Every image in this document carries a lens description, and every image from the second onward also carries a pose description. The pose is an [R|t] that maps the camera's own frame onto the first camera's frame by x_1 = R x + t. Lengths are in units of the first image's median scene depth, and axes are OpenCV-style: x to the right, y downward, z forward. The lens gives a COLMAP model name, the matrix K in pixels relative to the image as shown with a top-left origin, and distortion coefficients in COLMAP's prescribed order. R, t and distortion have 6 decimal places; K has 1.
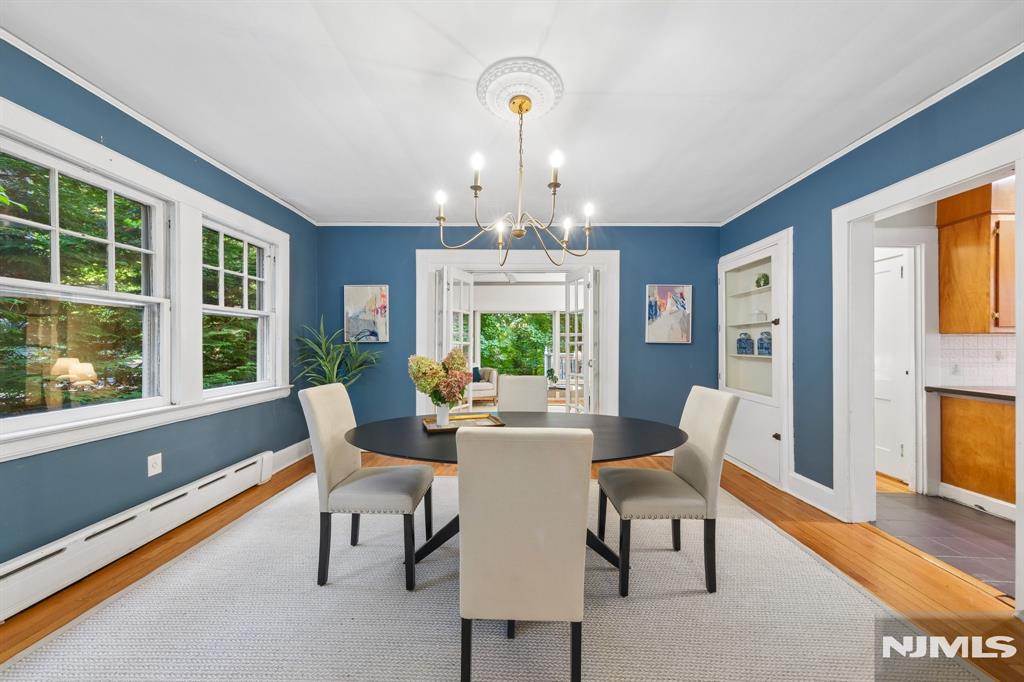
lens RADIAL K [[348.6, 0, 511.9], [0, 348.6, 343.7], [0, 0, 1]] dist [0.000000, 0.000086]
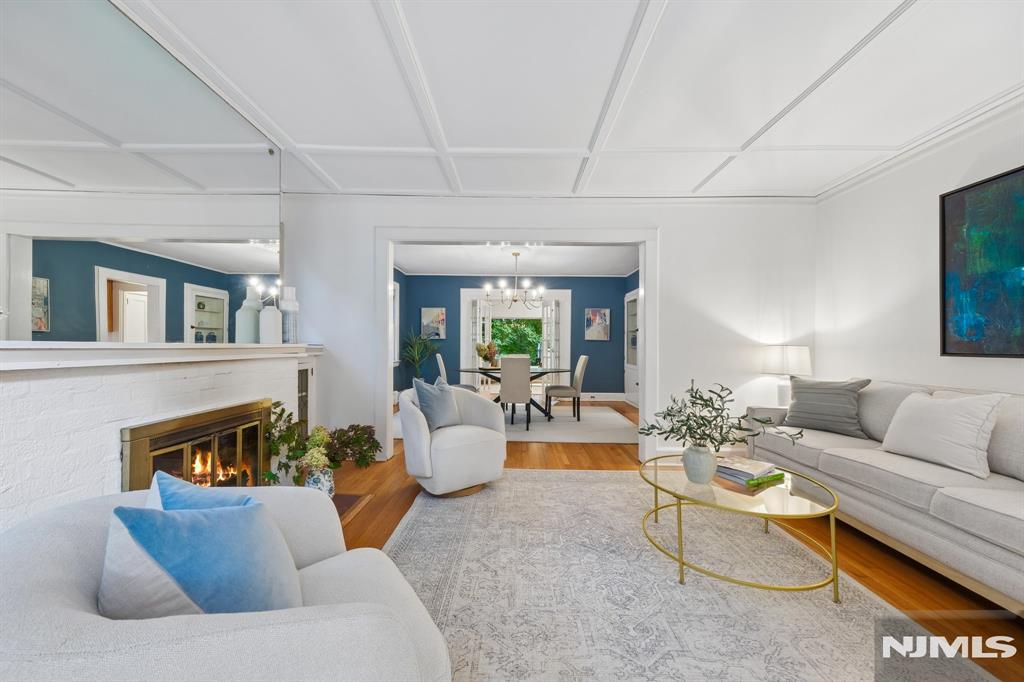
lens RADIAL K [[379.6, 0, 512.0], [0, 379.6, 341.0], [0, 0, 1]] dist [0.001117, 0.000120]
pose [[0.999986, 0.005209, 0.001157, -0.005226], [-0.005198, 0.999941, -0.009579, 0.024938], [-0.001207, 0.009573, 0.999953, -1.053789]]
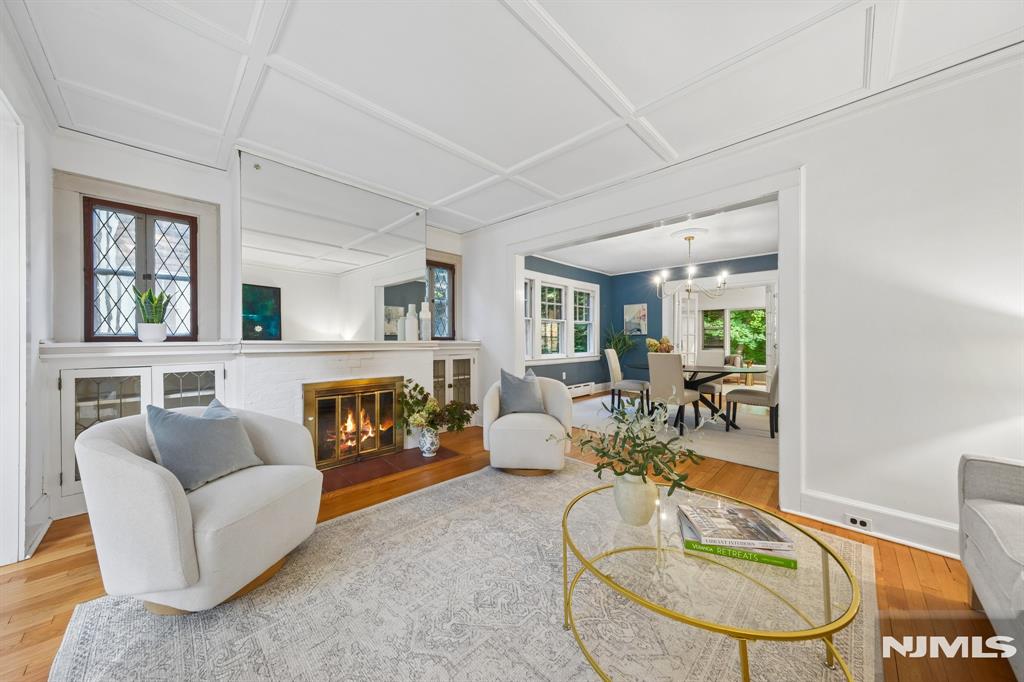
lens RADIAL K [[348.7, 0, 509.5], [0, 348.7, 340.3], [0, 0, 1]] dist [-0.001113, 0.000000]
pose [[0.720033, -0.003589, -0.693931, 0.422306], [0.004161, 0.999991, -0.000854, 0.025997], [0.693928, -0.002273, 0.720041, -0.872866]]
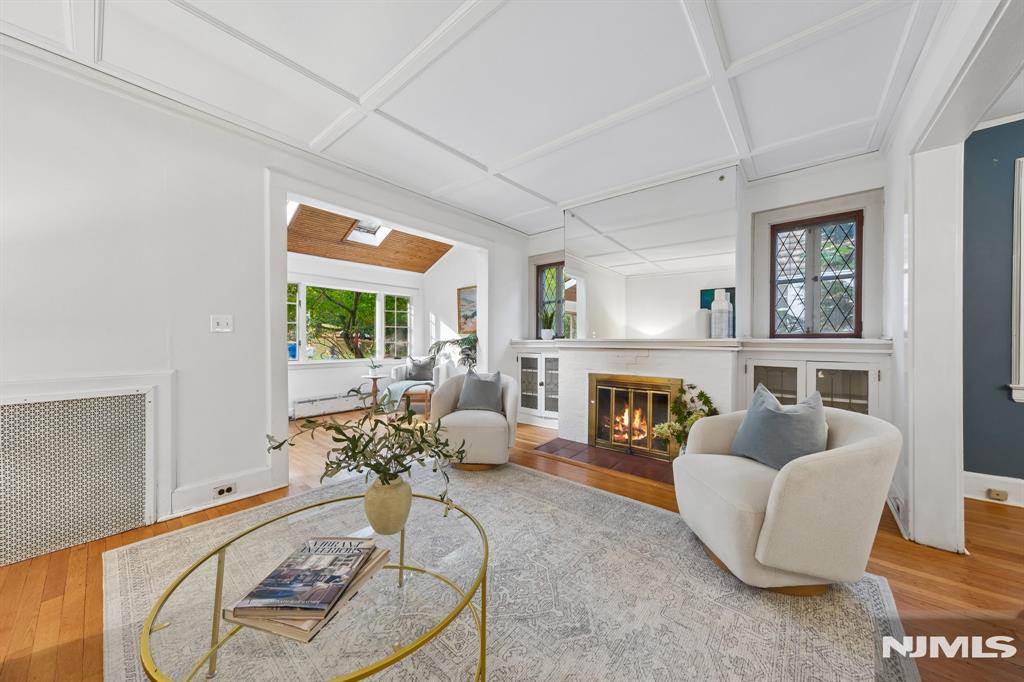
lens RADIAL K [[348.6, 0, 511.9], [0, 348.6, 343.7], [0, 0, 1]] dist [0.000000, 0.000086]
pose [[-0.632552, 0.006815, -0.774488, 0.451099], [-0.000458, 0.999958, 0.009174, 0.028961], [0.774518, 0.006158, -0.632522, -0.202458]]
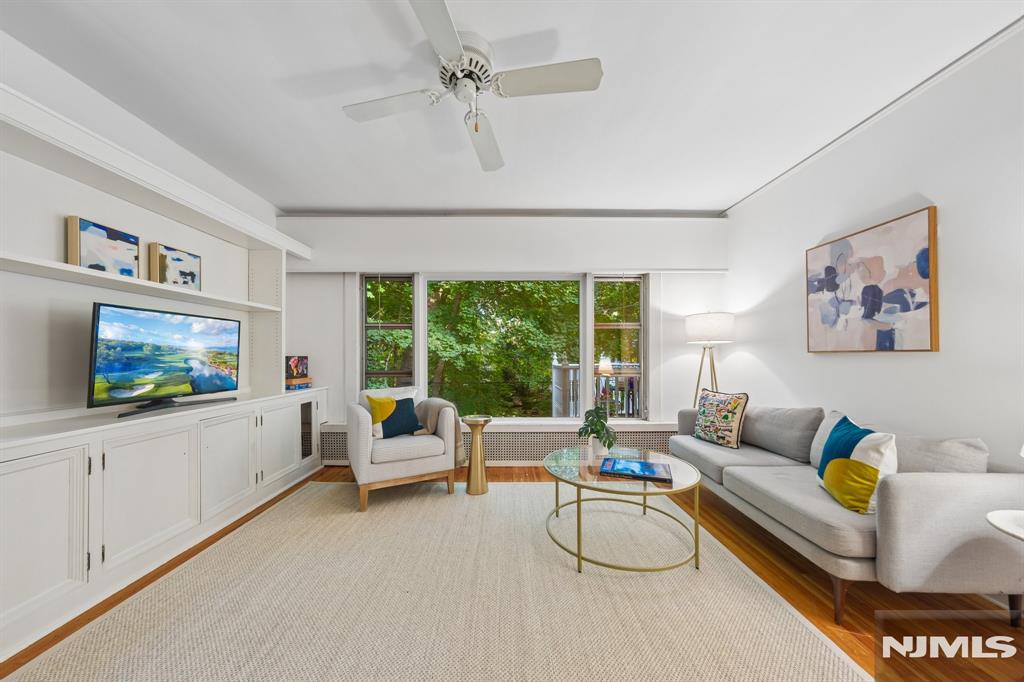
lens RADIAL K [[358.4, 0, 509.9], [0, 358.4, 355.8], [0, 0, 1]] dist [0.000343, 0.000047]
pose [[0.999823, -0.002253, 0.018702, 0.025252], [0.002124, 0.999974, 0.006925, 0.025506], [-0.018717, -0.006884, 0.999801, 1.087450]]
